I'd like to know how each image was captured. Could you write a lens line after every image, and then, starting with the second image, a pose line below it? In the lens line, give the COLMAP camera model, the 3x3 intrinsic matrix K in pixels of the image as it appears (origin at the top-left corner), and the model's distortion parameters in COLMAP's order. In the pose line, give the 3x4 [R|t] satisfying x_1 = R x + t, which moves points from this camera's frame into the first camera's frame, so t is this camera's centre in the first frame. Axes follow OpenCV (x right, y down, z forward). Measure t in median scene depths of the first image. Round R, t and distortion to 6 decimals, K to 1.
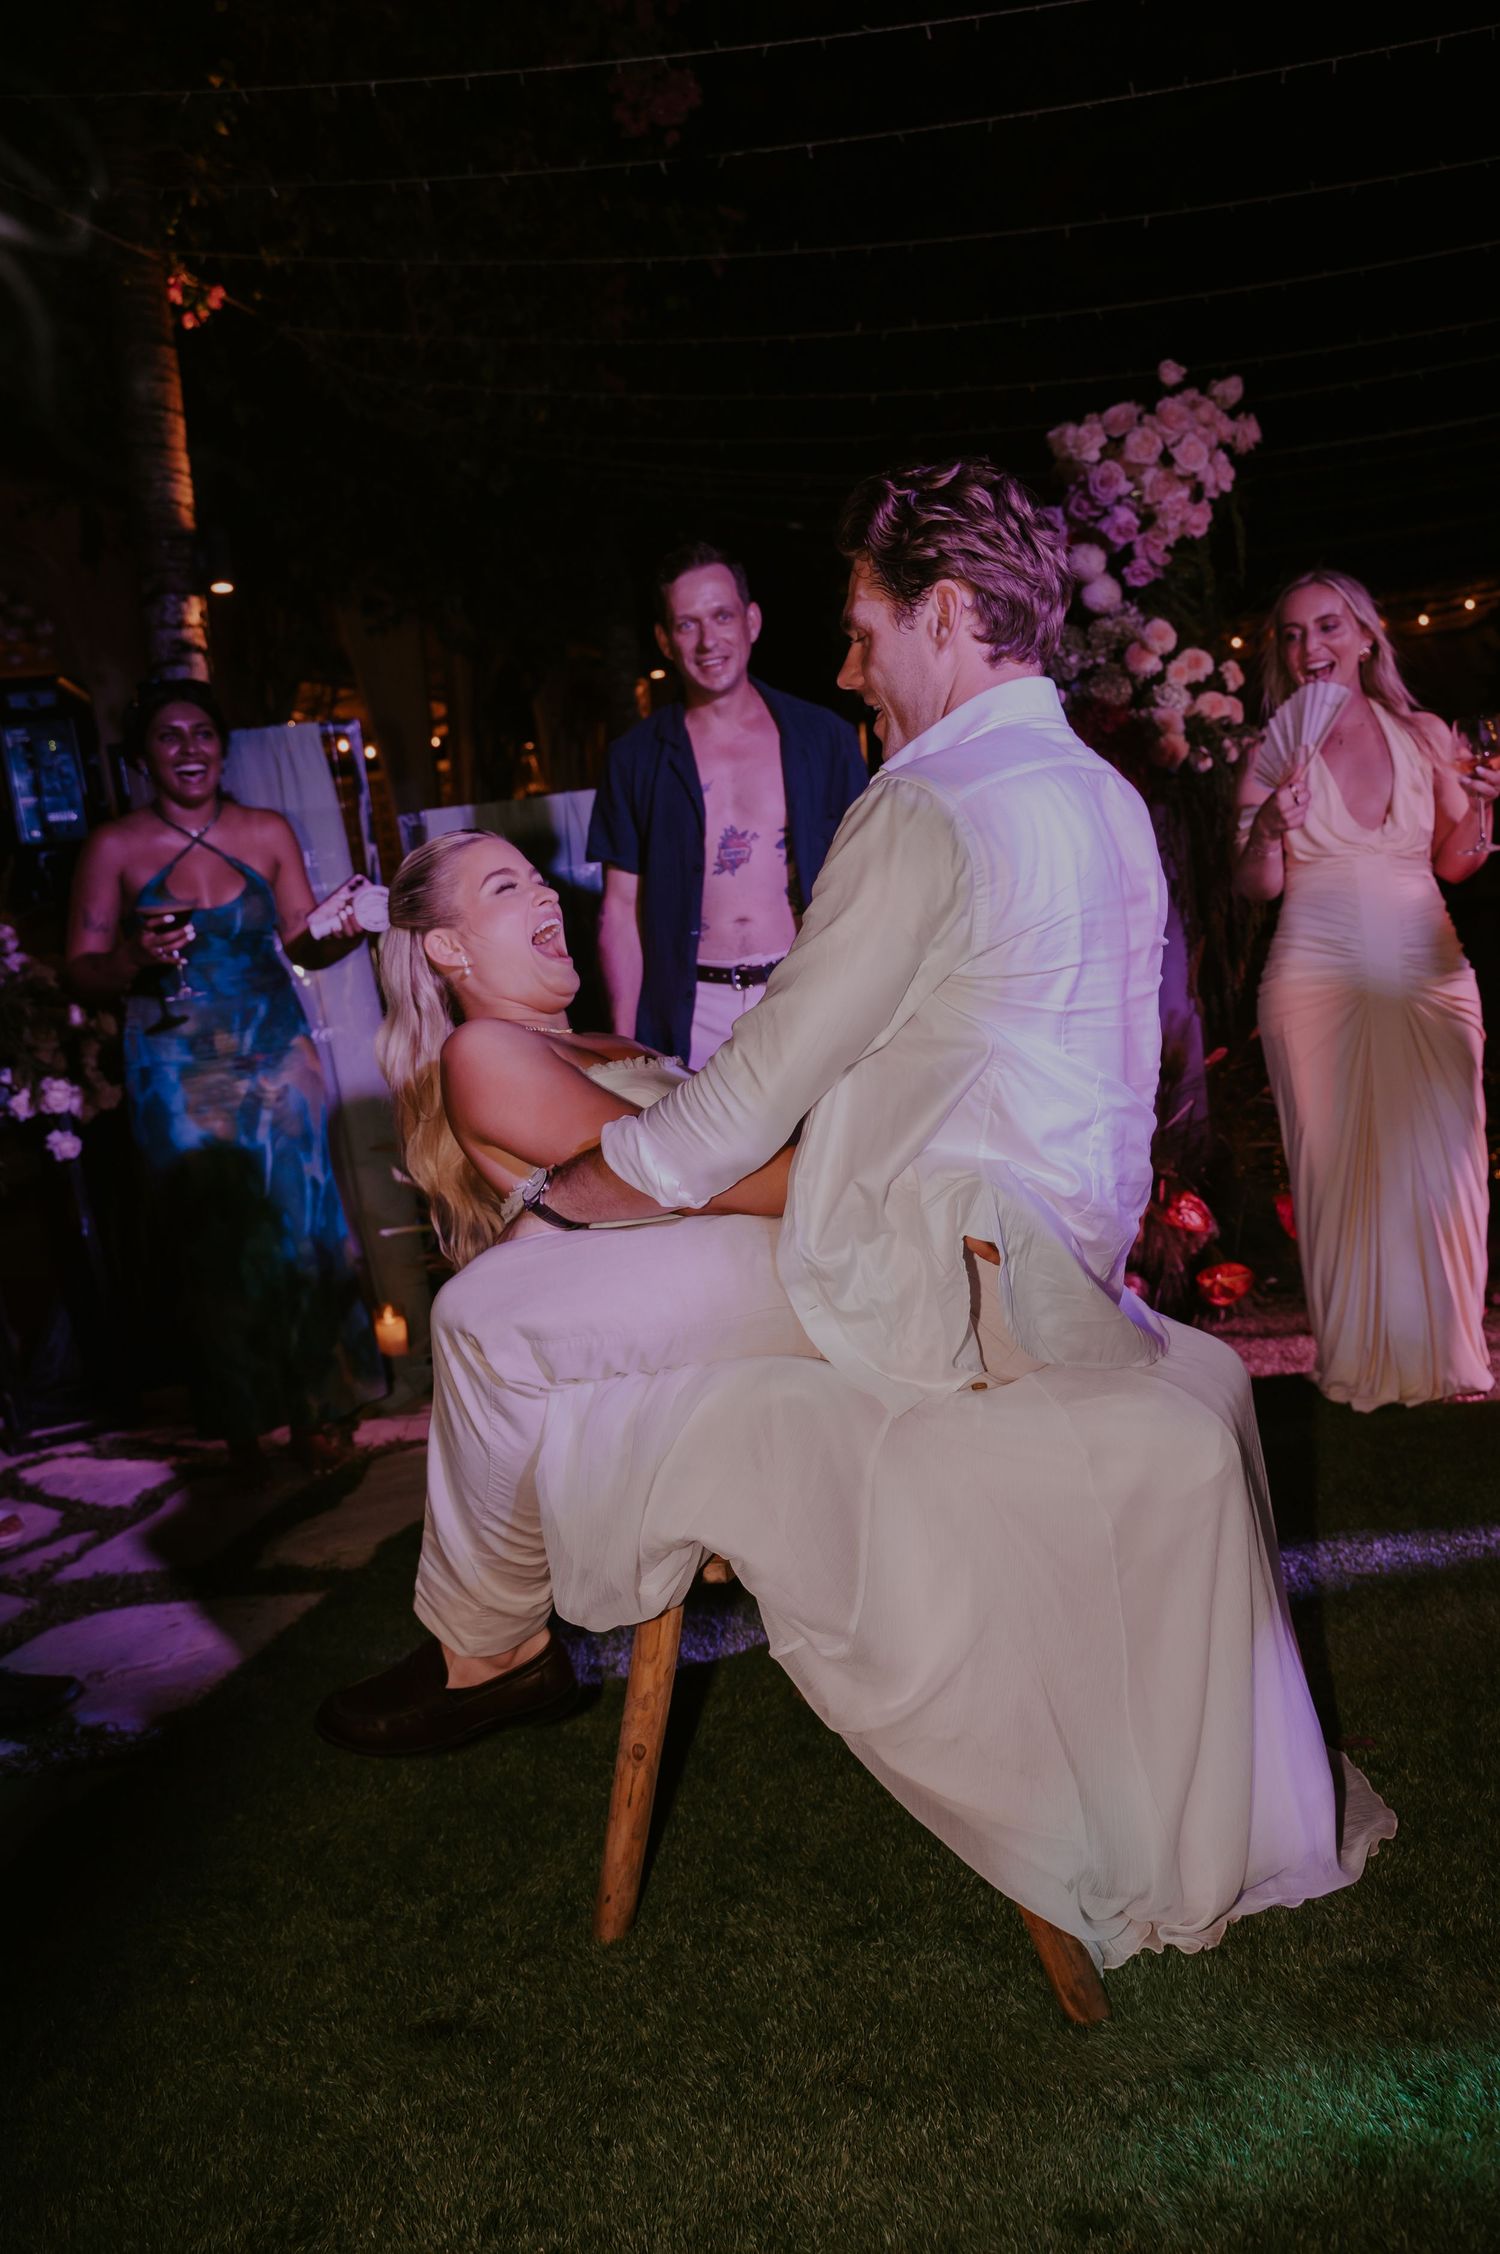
lens RADIAL K [[1793.9, 0, 734.9], [0, 1793.9, 1132.4], [0, 0, 1]] dist [0.004372, -0.007691]
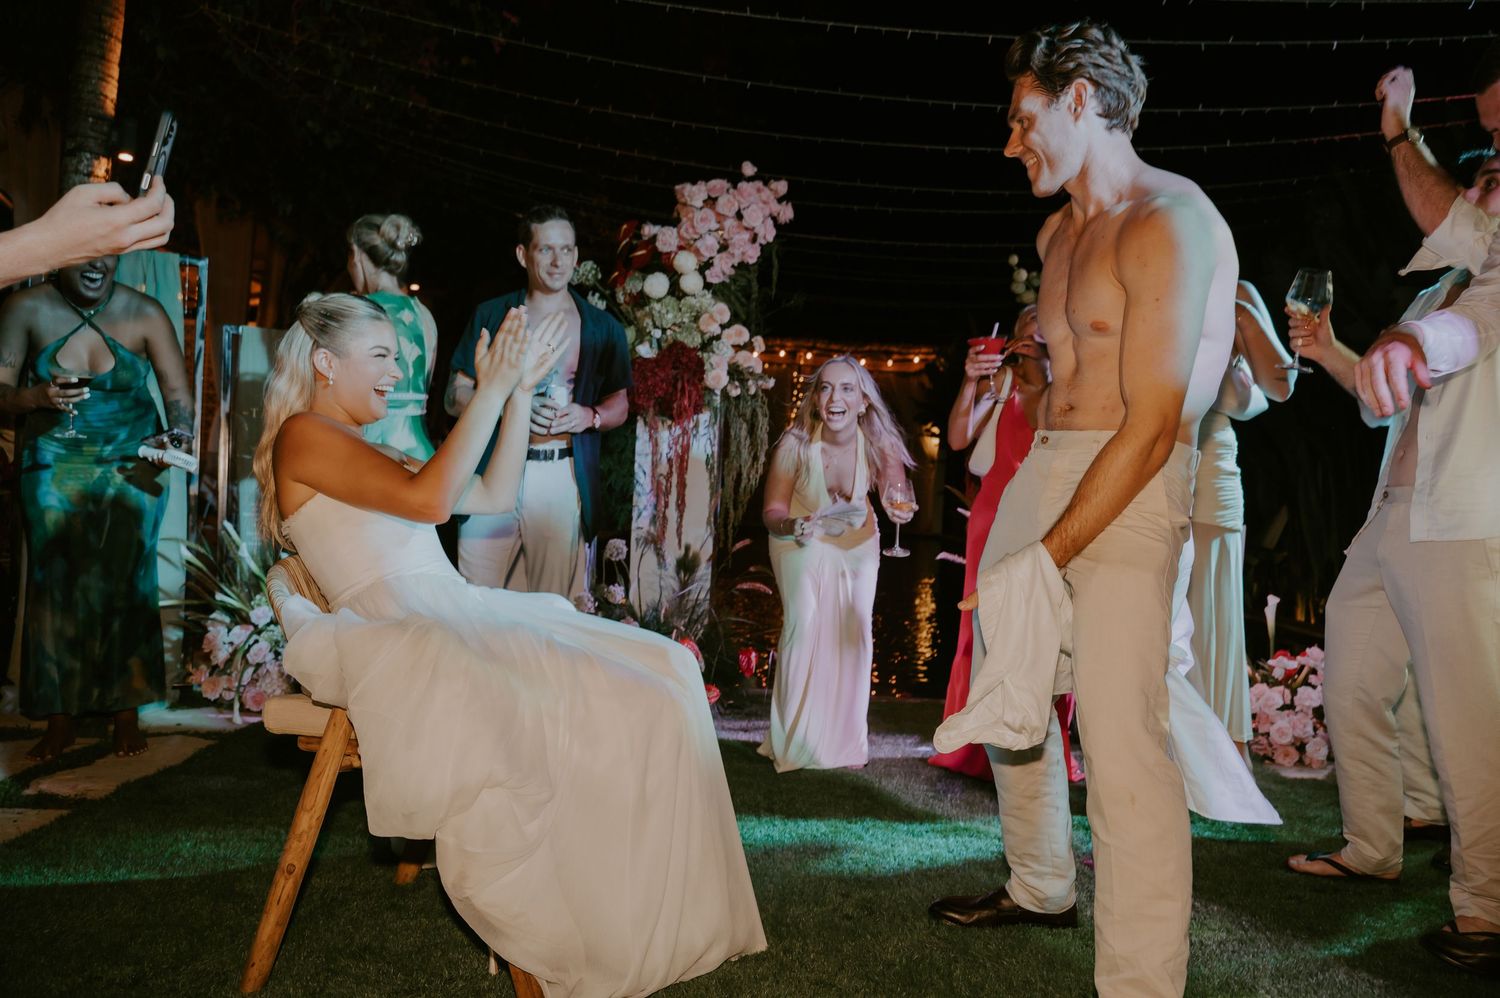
lens RADIAL K [[1193.8, 0, 749.1], [0, 1193.8, 509.3], [0, 0, 1]] dist [0.004372, -0.007691]
pose [[0.952621, 0.168299, 0.253355, 0.005782], [-0.139000, 0.981784, -0.129536, 0.049300], [-0.270540, 0.088182, 0.958662, -0.078604]]
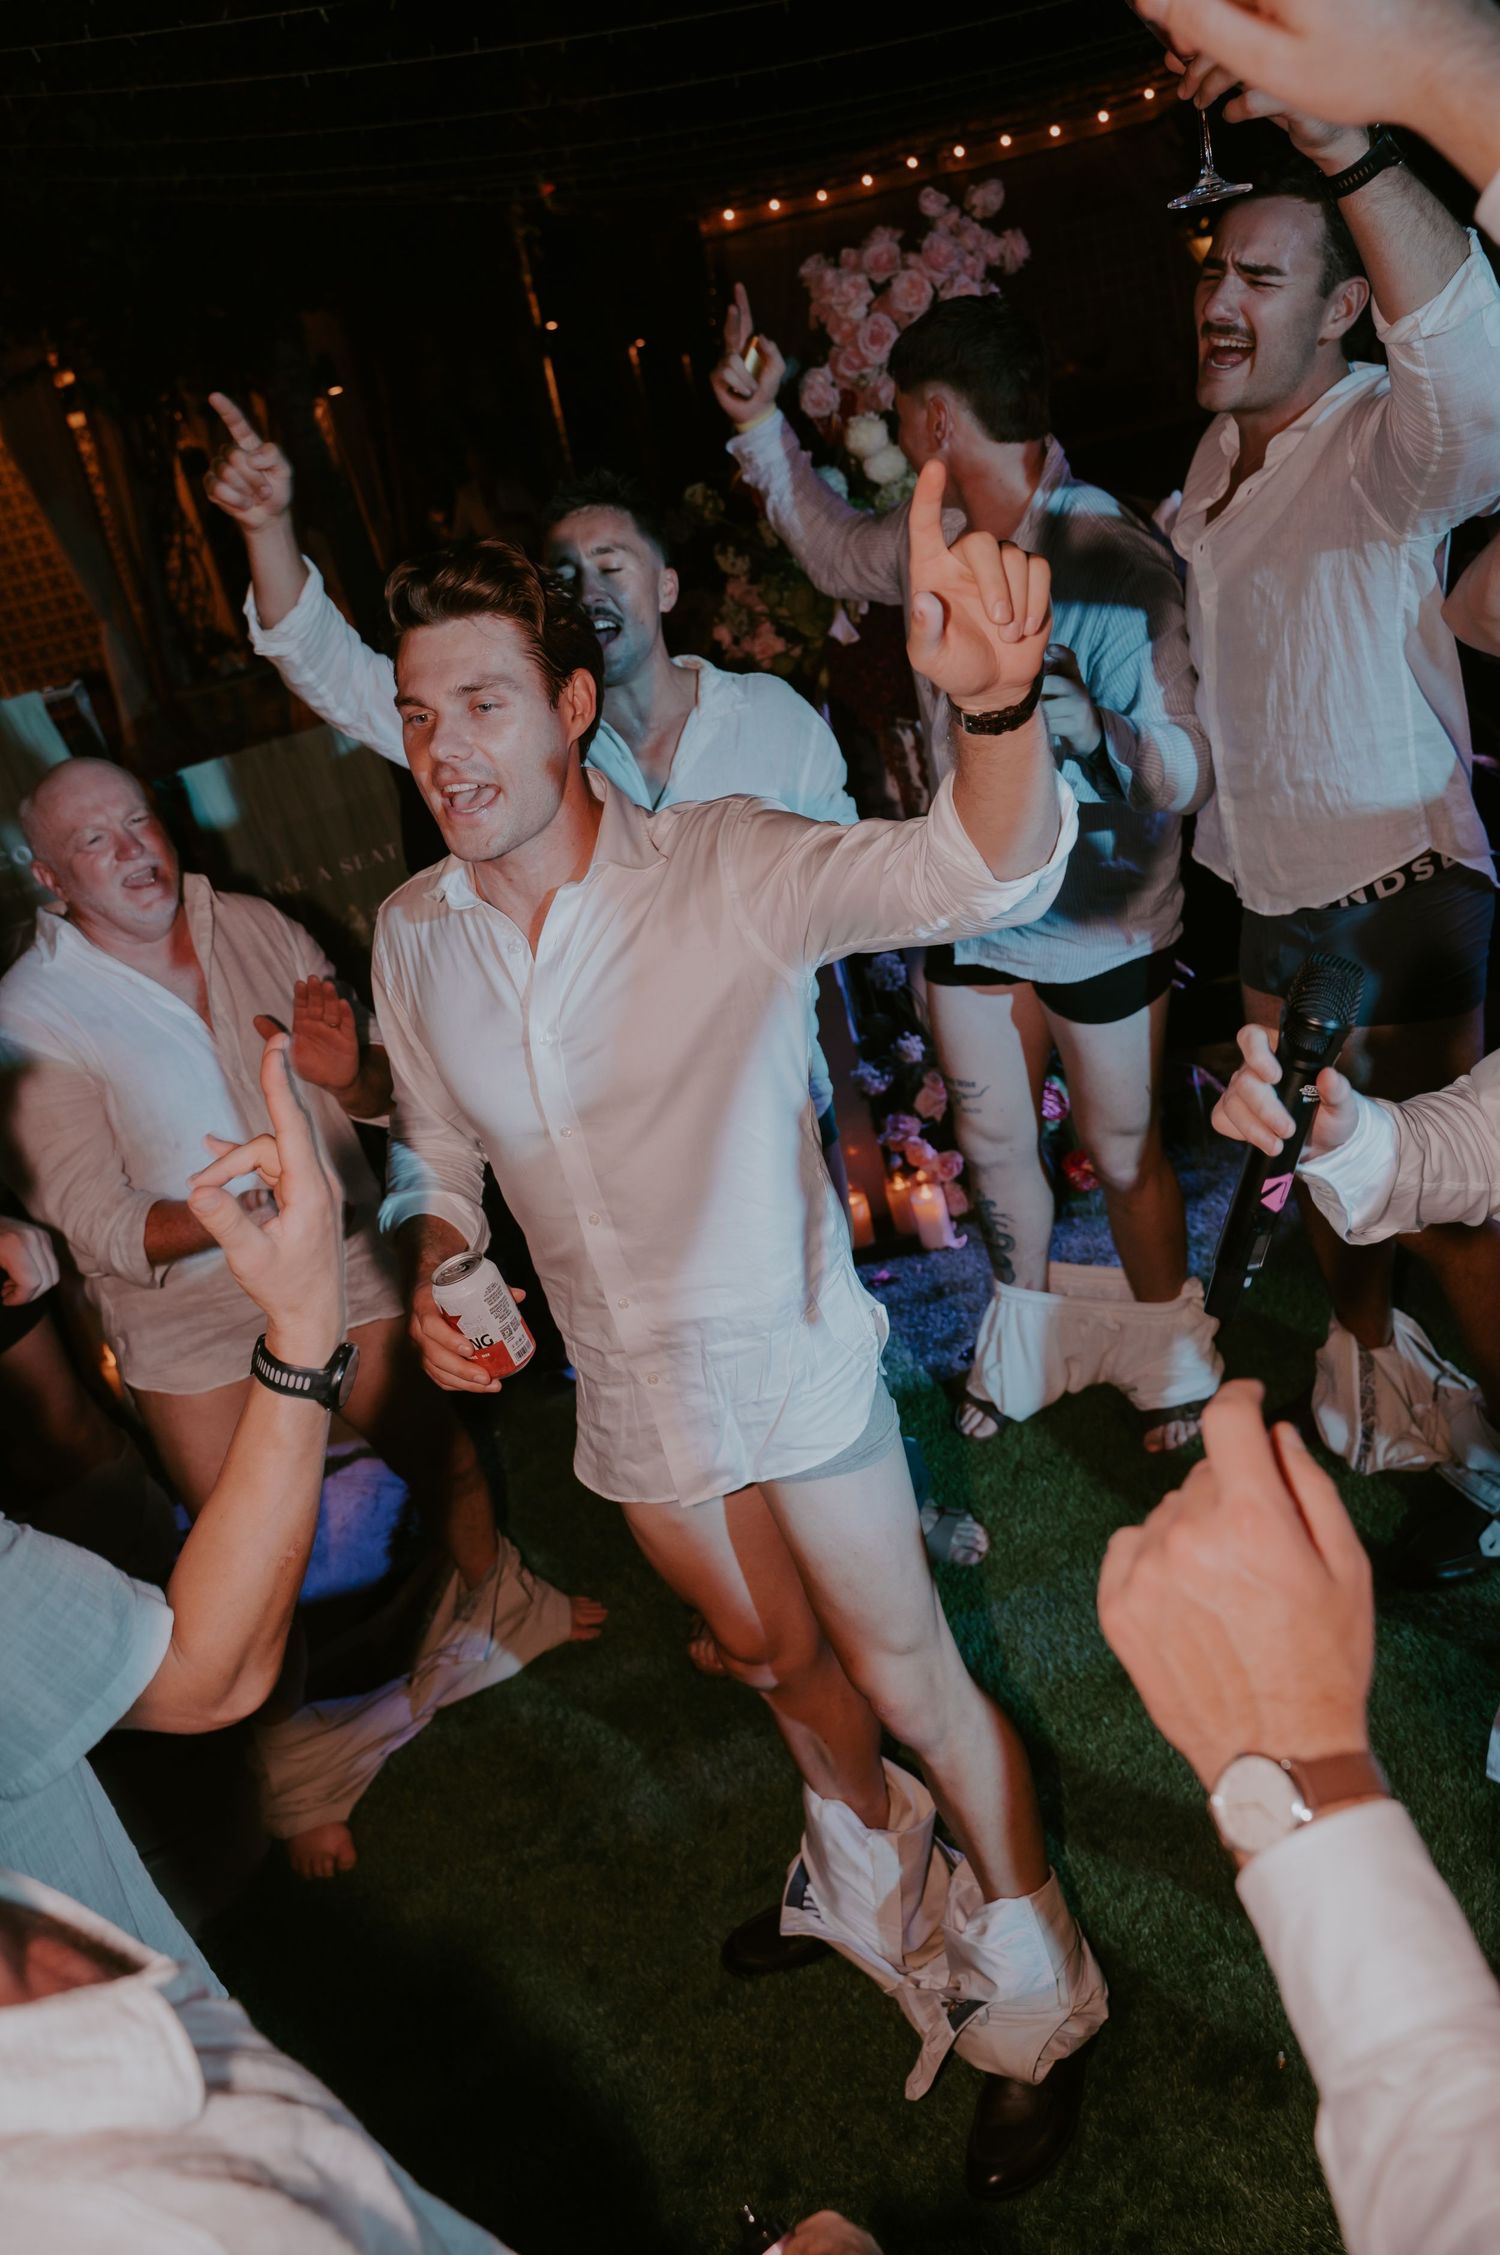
lens RADIAL K [[1794.7, 0, 732.1], [0, 1794.7, 1133.1], [0, 0, 1]] dist [0.004372, -0.007691]
pose [[0.977406, -0.176745, 0.115929, -0.041487], [0.143307, 0.957264, 0.251213, -0.212363], [-0.155376, -0.228923, 0.960964, 0.041000]]
